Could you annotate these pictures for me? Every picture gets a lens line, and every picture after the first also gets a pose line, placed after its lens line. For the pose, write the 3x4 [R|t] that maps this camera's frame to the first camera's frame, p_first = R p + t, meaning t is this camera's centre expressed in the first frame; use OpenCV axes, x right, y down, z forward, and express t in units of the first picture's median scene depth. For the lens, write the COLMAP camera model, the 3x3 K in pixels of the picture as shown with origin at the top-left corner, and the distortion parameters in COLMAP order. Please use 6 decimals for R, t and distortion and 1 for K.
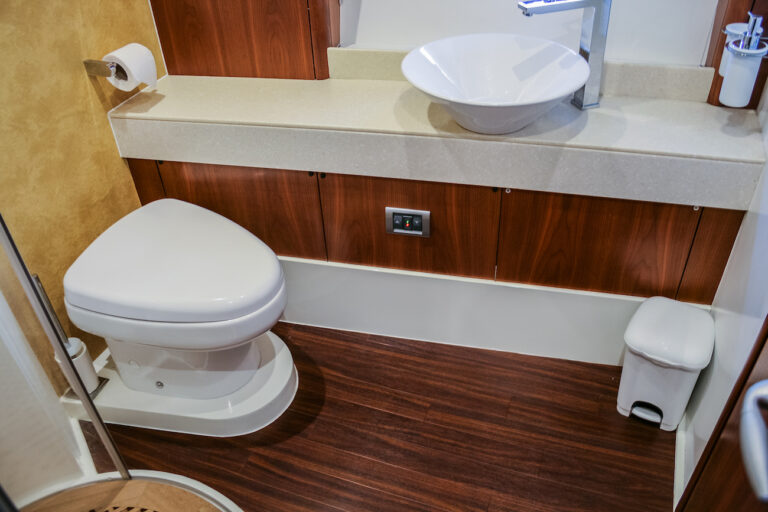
lens RADIAL K [[661.1, 0, 386.8], [0, 661.1, 259.4], [0, 0, 1]] dist [-0.062089, 0.005478]
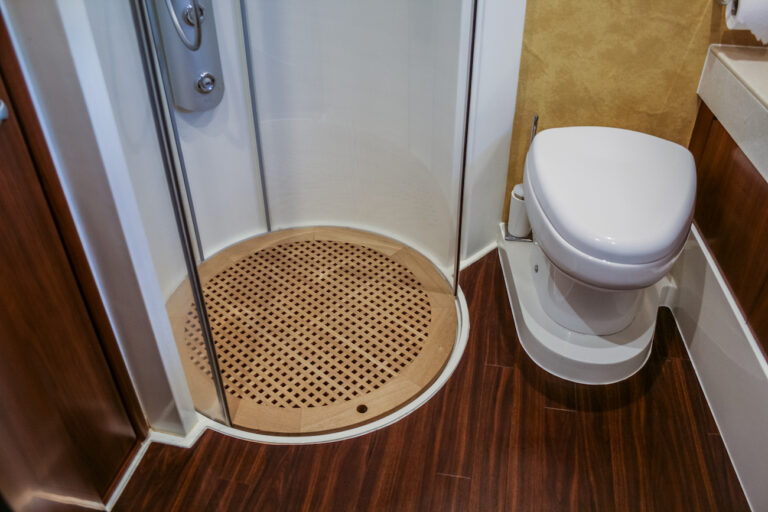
lens RADIAL K [[661.1, 0, 385.8], [0, 661.1, 253.1], [0, 0, 1]] dist [-0.062089, 0.005478]
pose [[0.166727, 0.631391, -0.757329, 0.408972], [-0.607507, 0.670754, 0.425469, -0.133108], [0.776619, 0.389146, 0.495407, 0.276754]]
